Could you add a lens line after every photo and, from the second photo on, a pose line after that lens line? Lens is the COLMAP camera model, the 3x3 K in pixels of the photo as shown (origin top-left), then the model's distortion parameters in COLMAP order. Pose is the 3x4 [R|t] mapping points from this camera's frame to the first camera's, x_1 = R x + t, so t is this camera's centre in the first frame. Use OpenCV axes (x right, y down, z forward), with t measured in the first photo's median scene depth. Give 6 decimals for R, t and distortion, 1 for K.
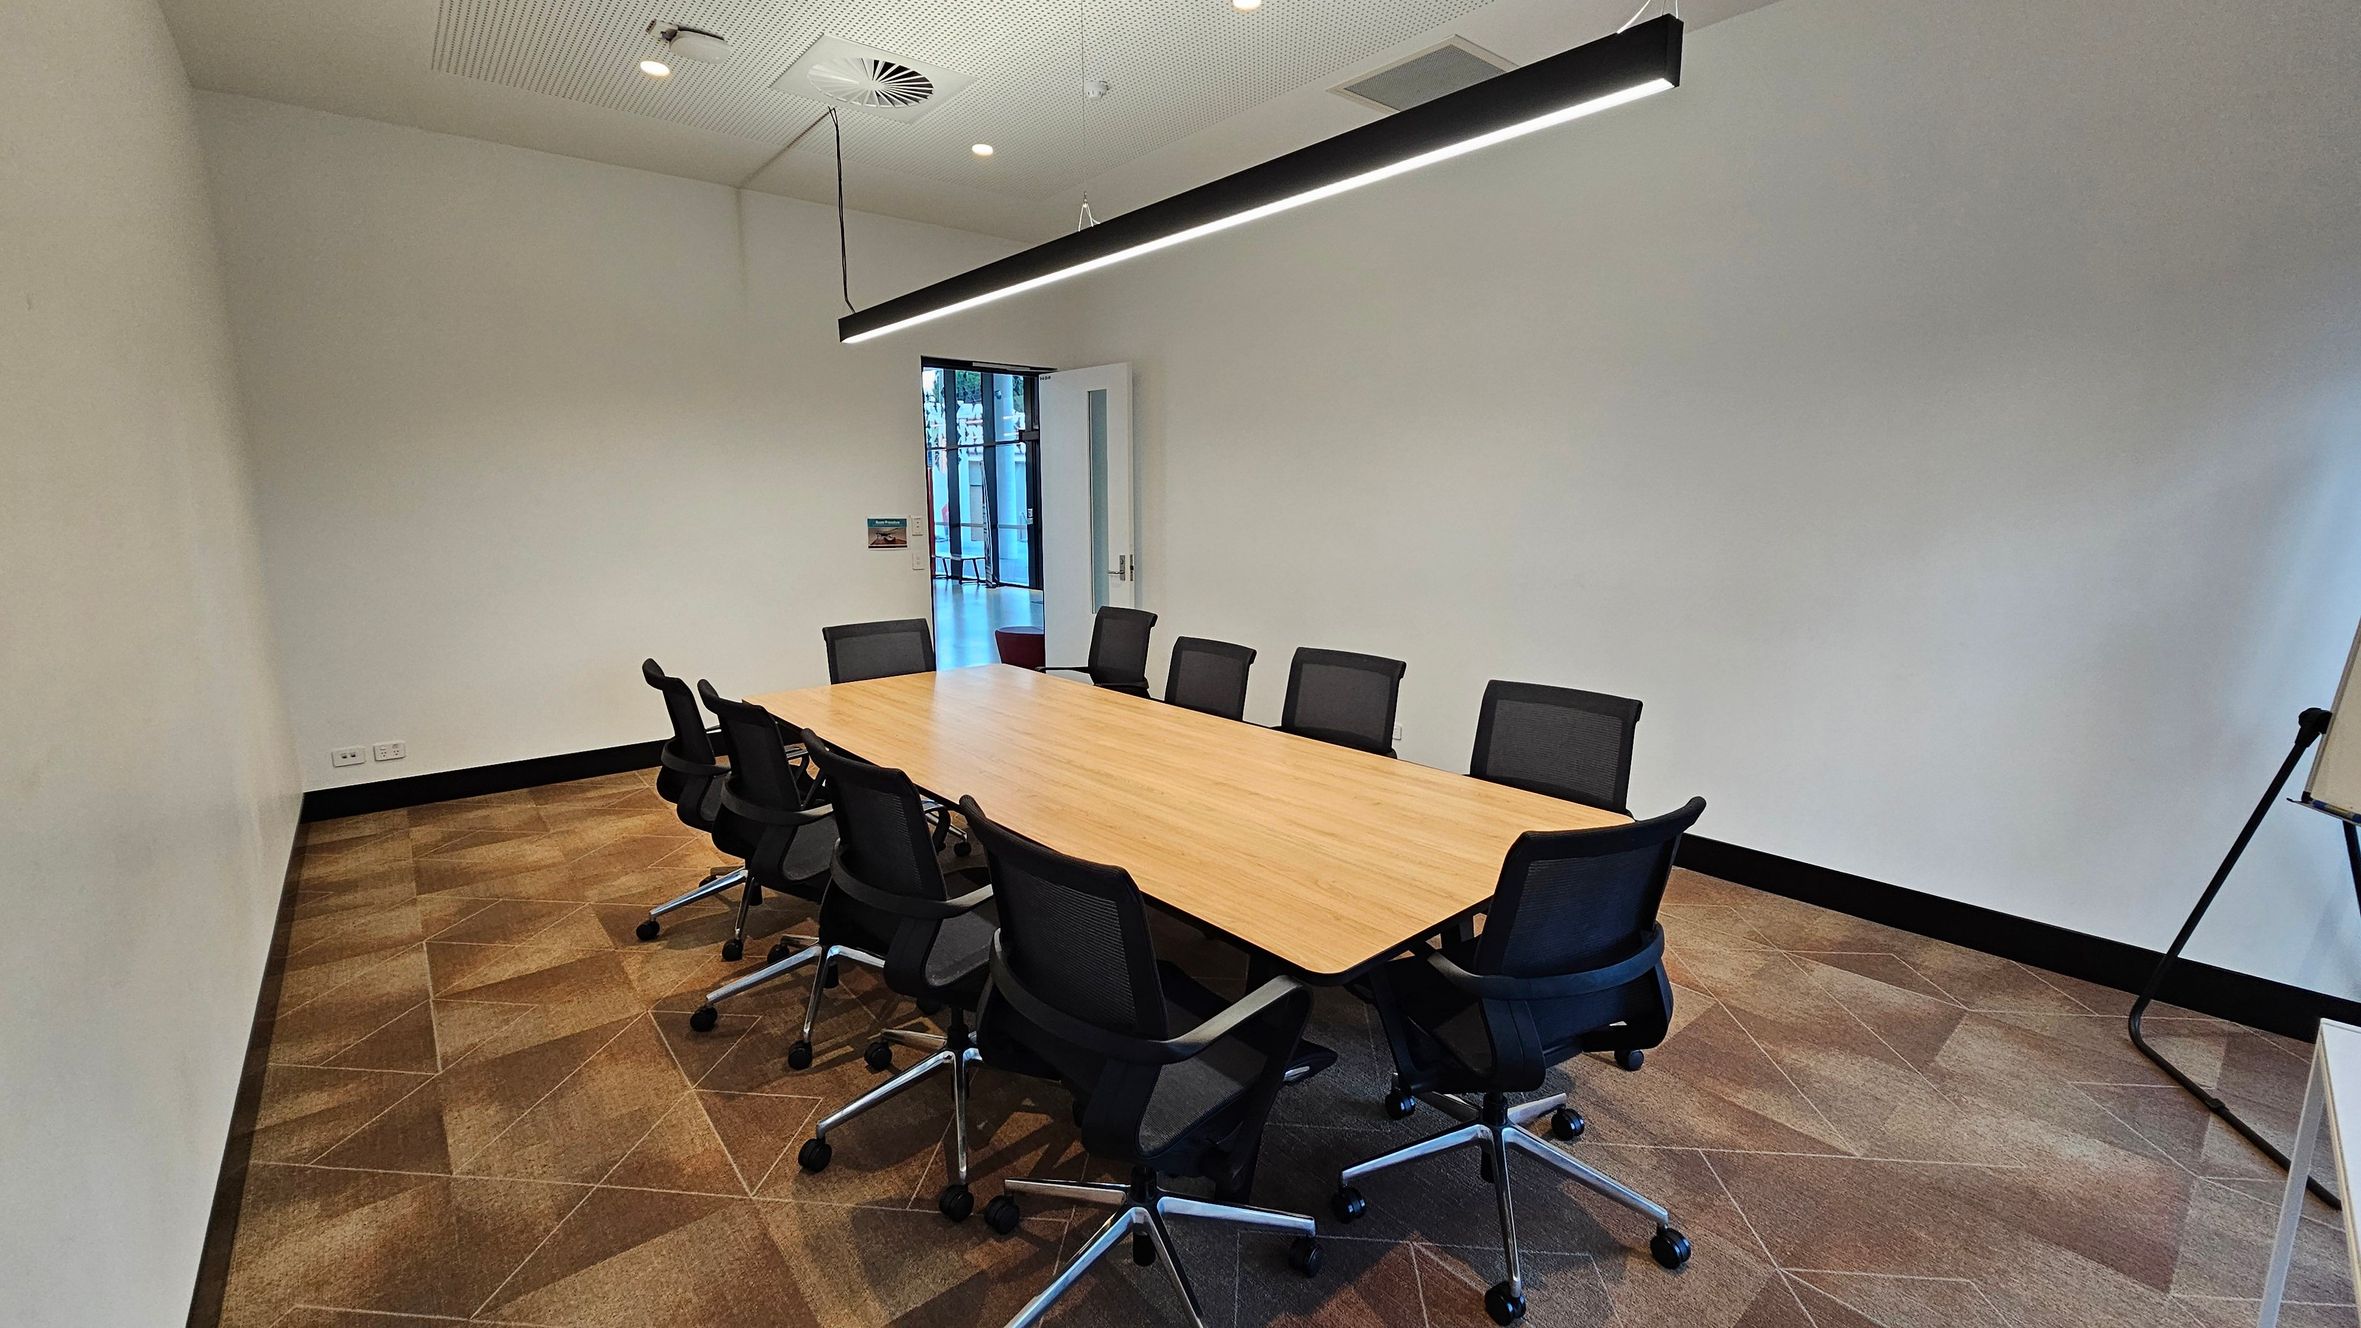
lens RADIAL K [[962.2, 0, 1184.7], [0, 962.2, 662.7], [0, 0, 1]] dist [-0.003493, 0.000332]
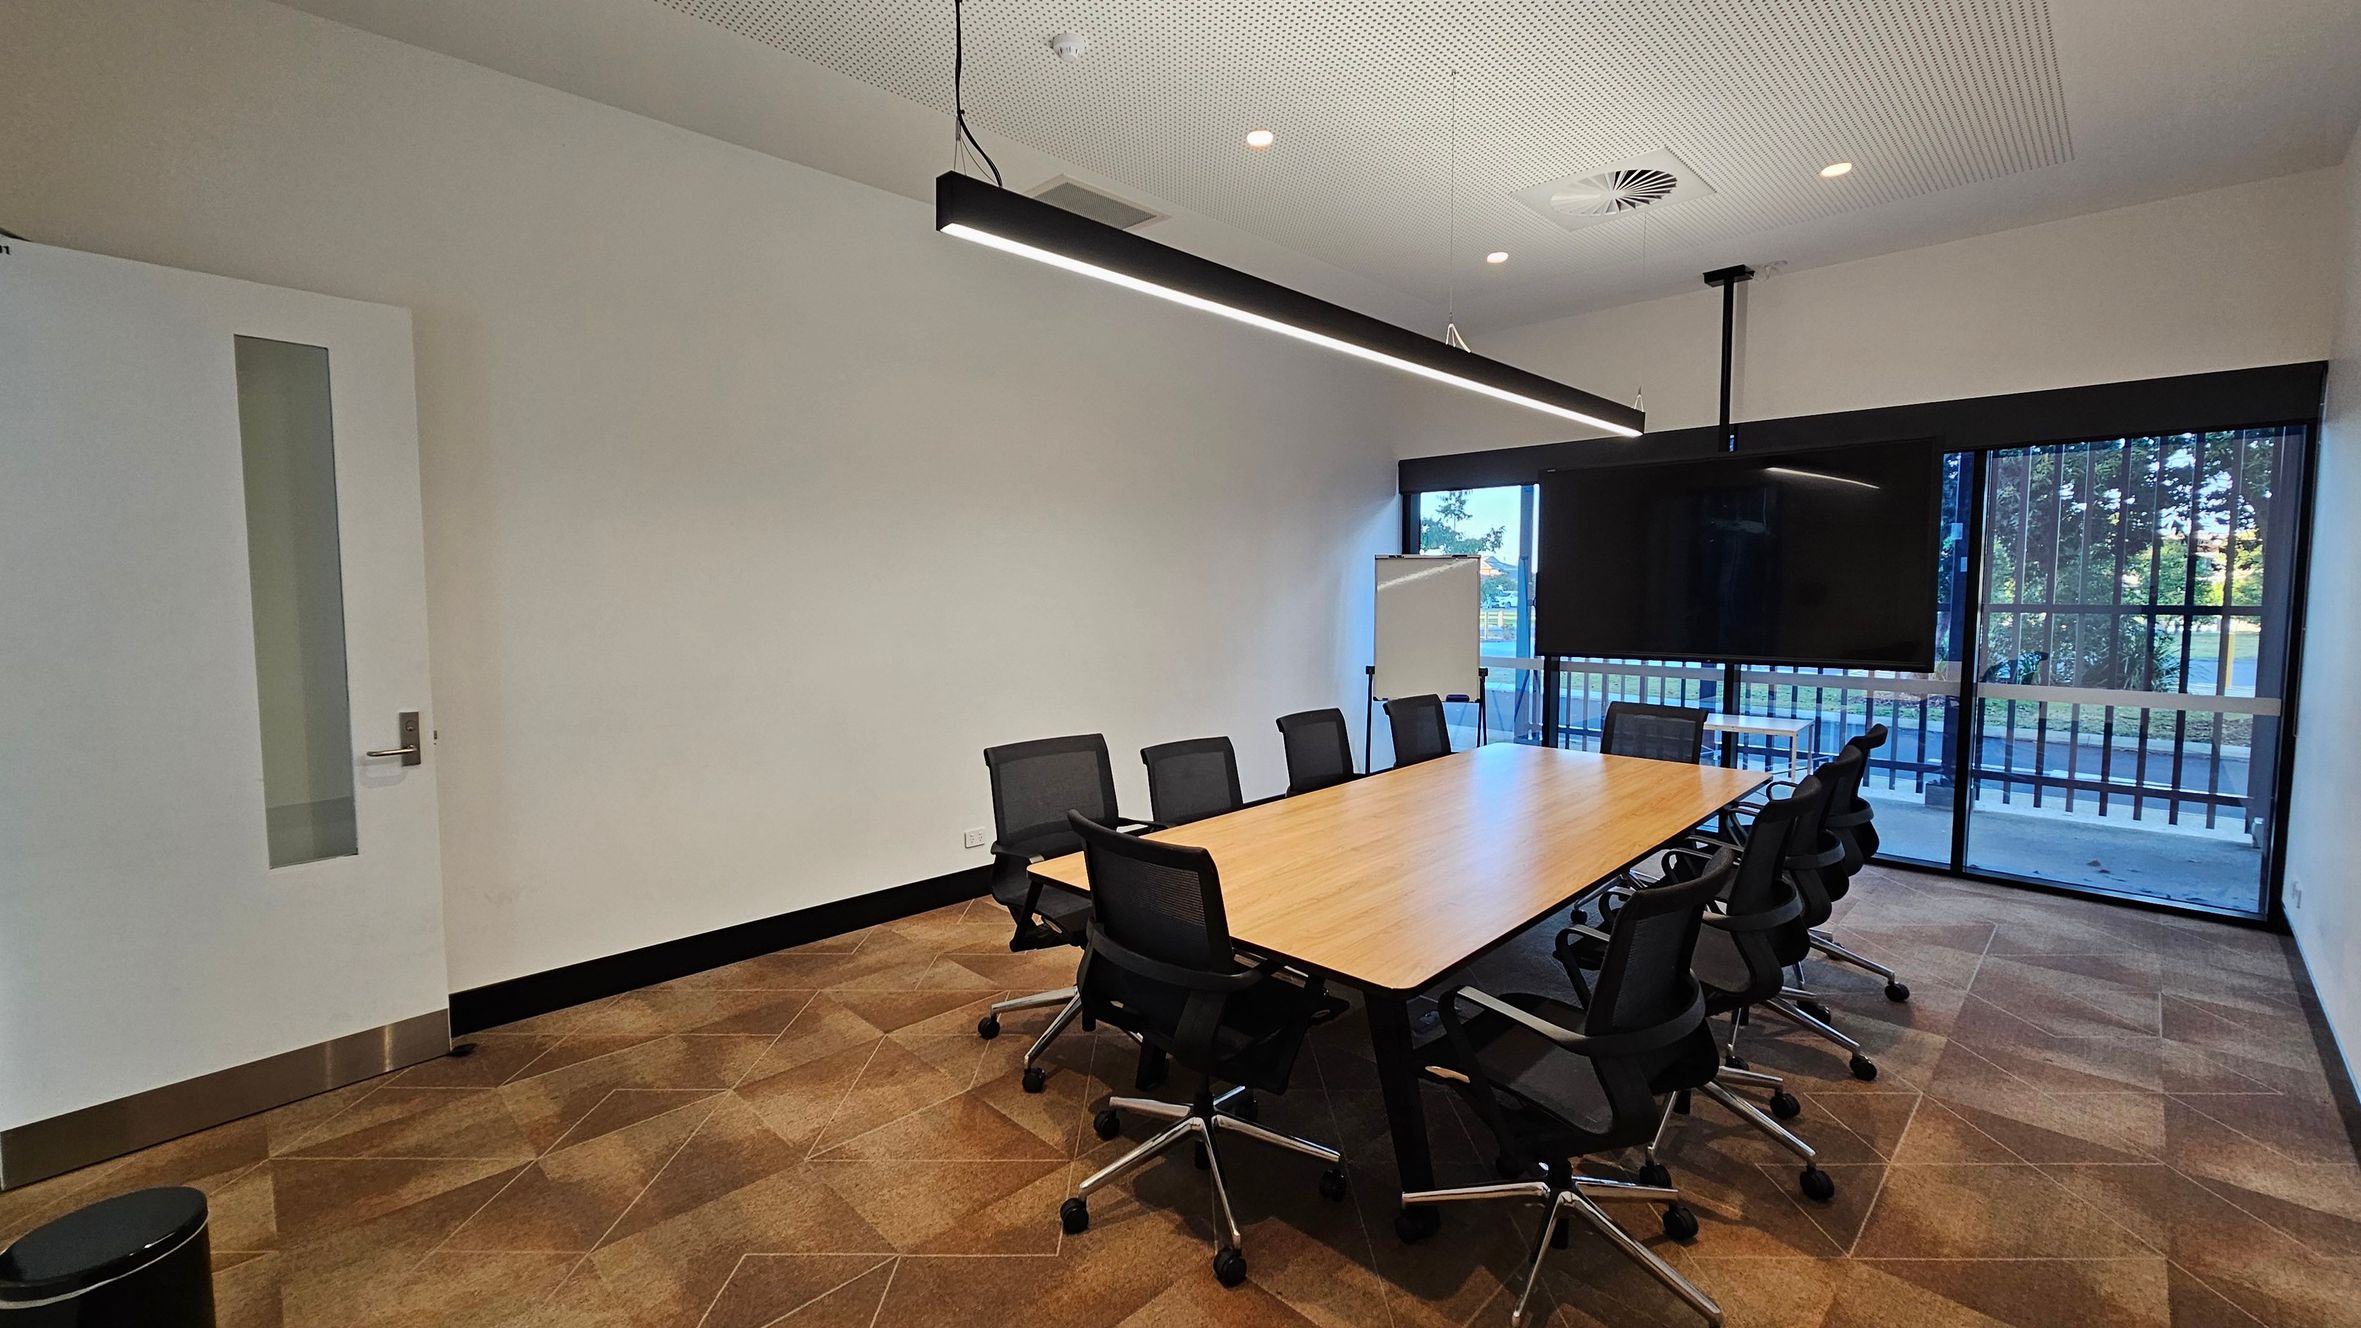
lens RADIAL K [[962.2, 0, 1171.8], [0, 962.2, 649.9], [0, 0, 1]] dist [-0.003493, 0.000332]
pose [[-0.077497, -0.063493, 0.994969, -1.139382], [0.173328, 0.981915, 0.076160, -0.233273], [-0.981810, 0.178358, -0.065091, 1.371539]]
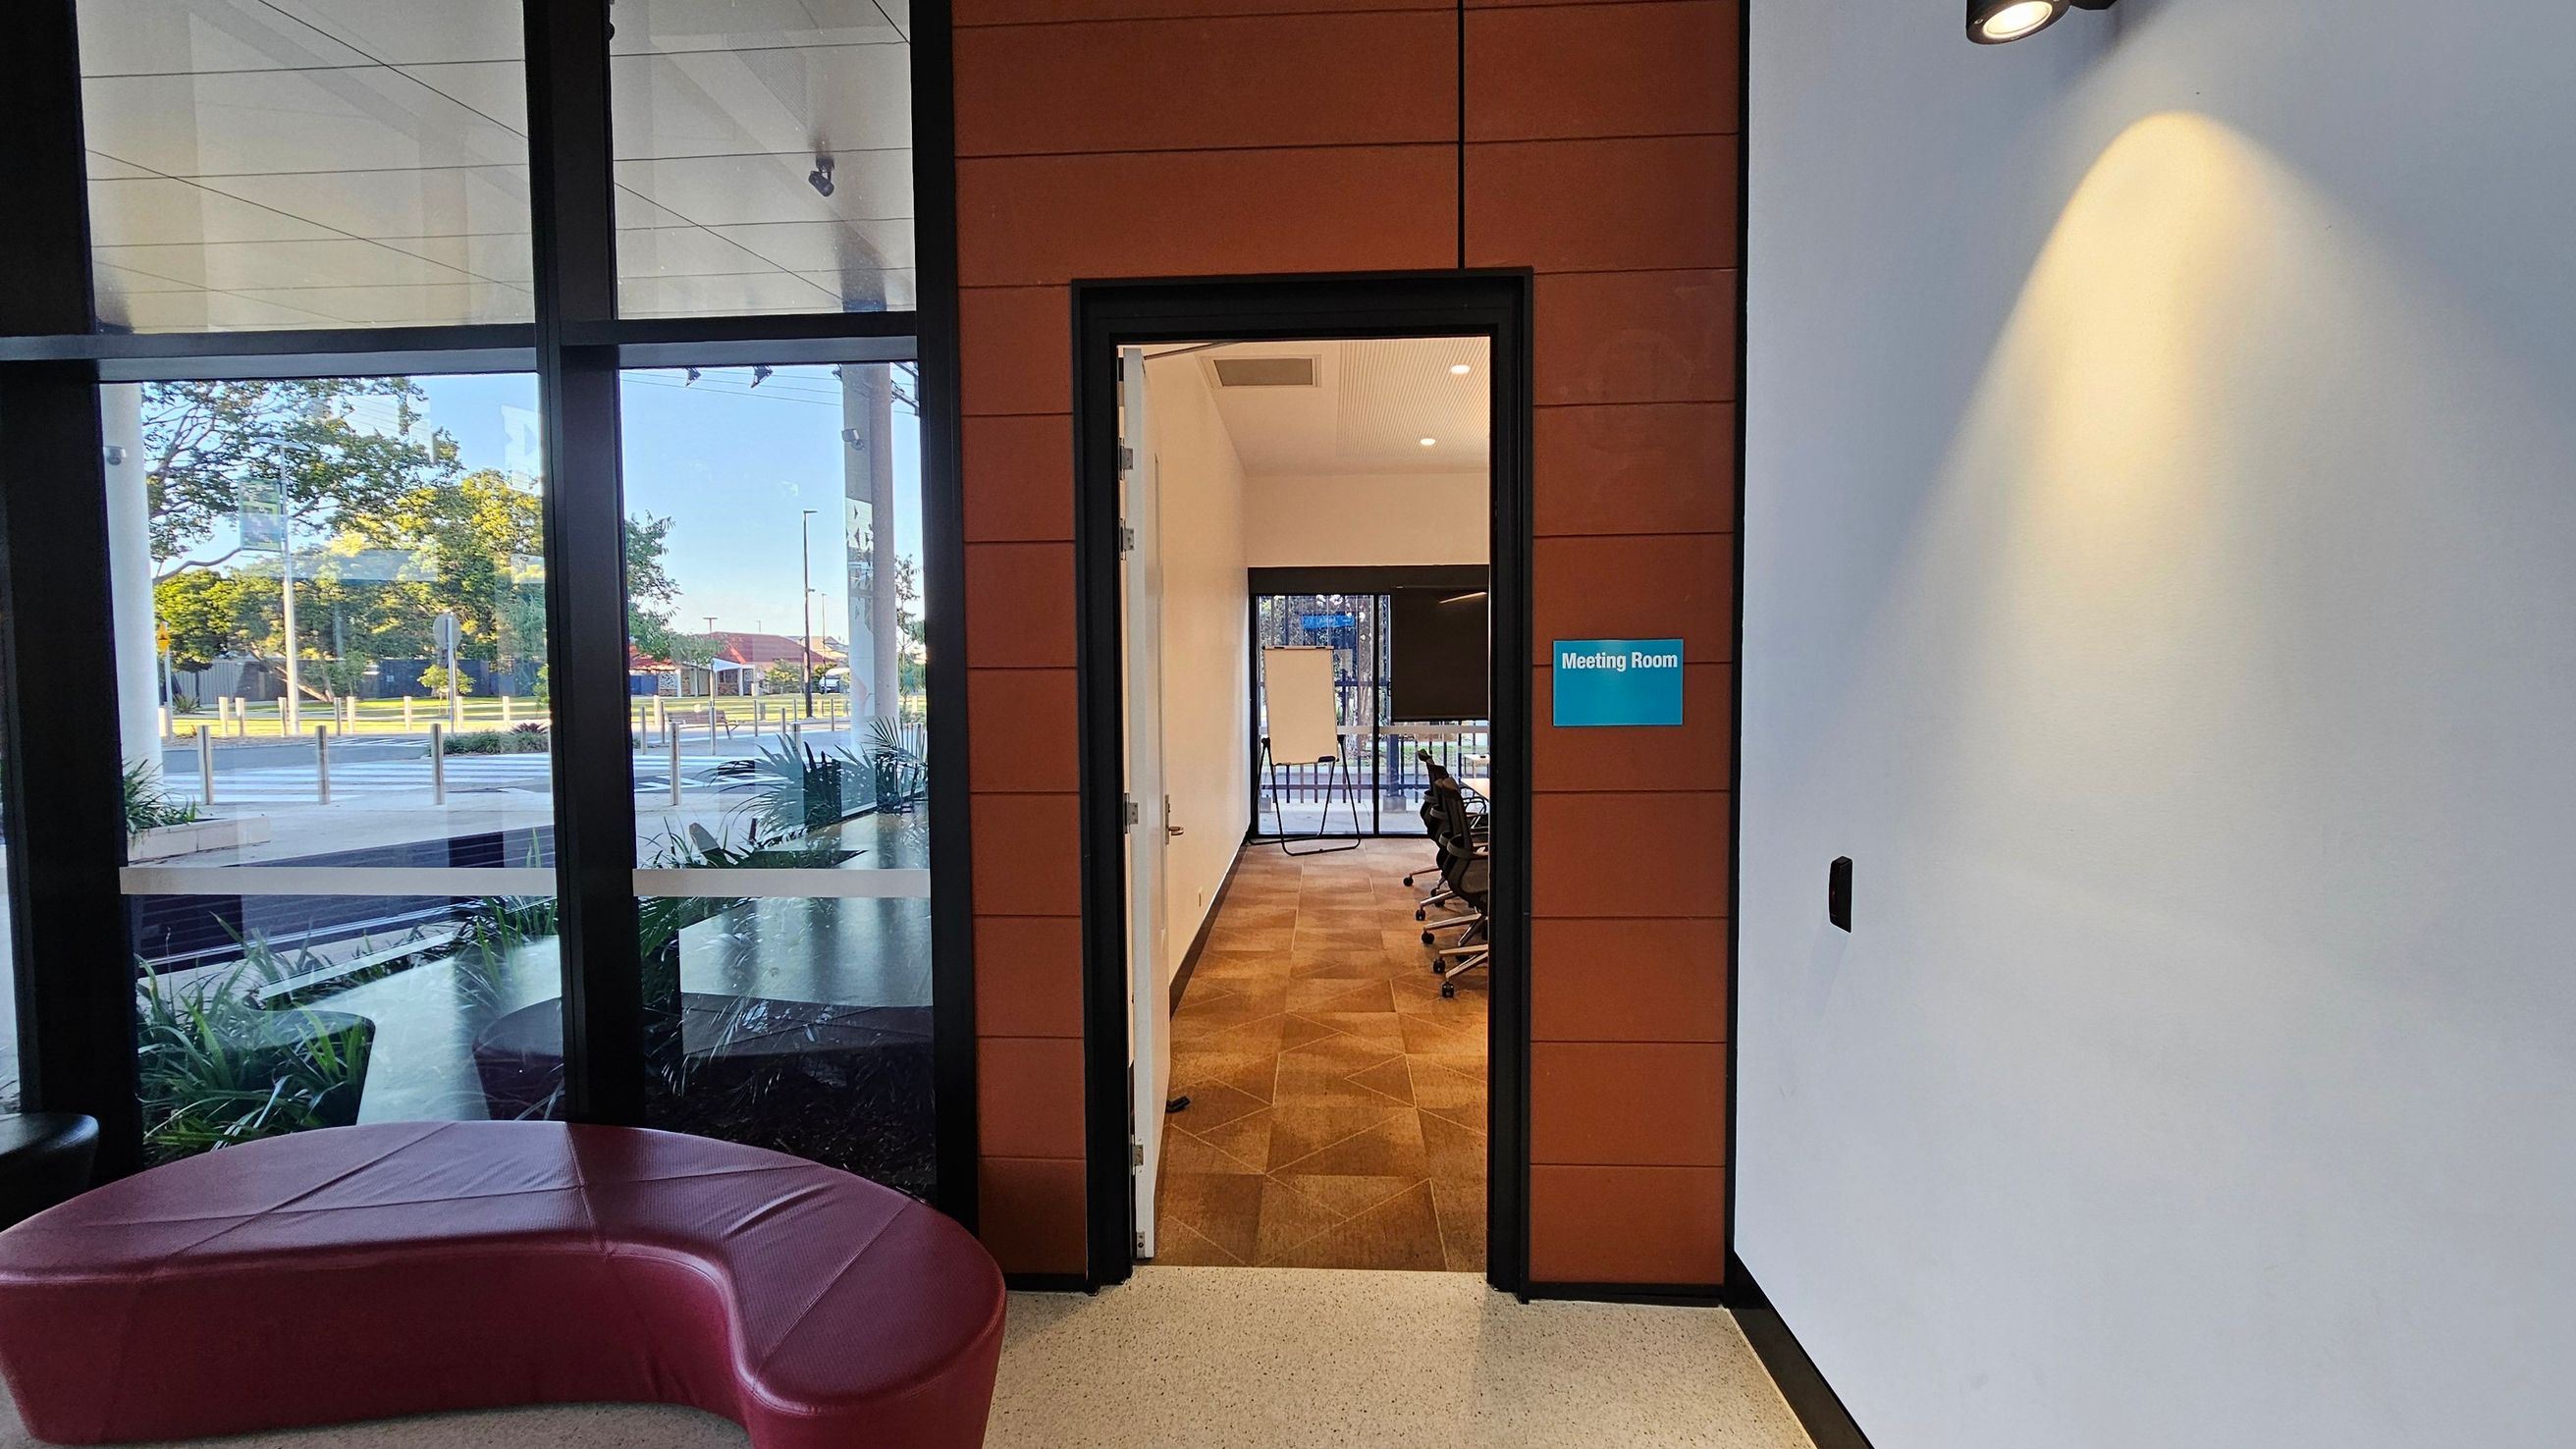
lens RADIAL K [[1049.9, 0, 1271.8], [0, 1049.9, 713.3], [0, 0, 1]] dist [-0.003493, 0.000332]
pose [[-0.730153, -0.024223, 0.682854, -0.993182], [0.125295, 0.977679, 0.168656, -0.498354], [-0.671698, 0.208703, -0.710820, 2.793093]]
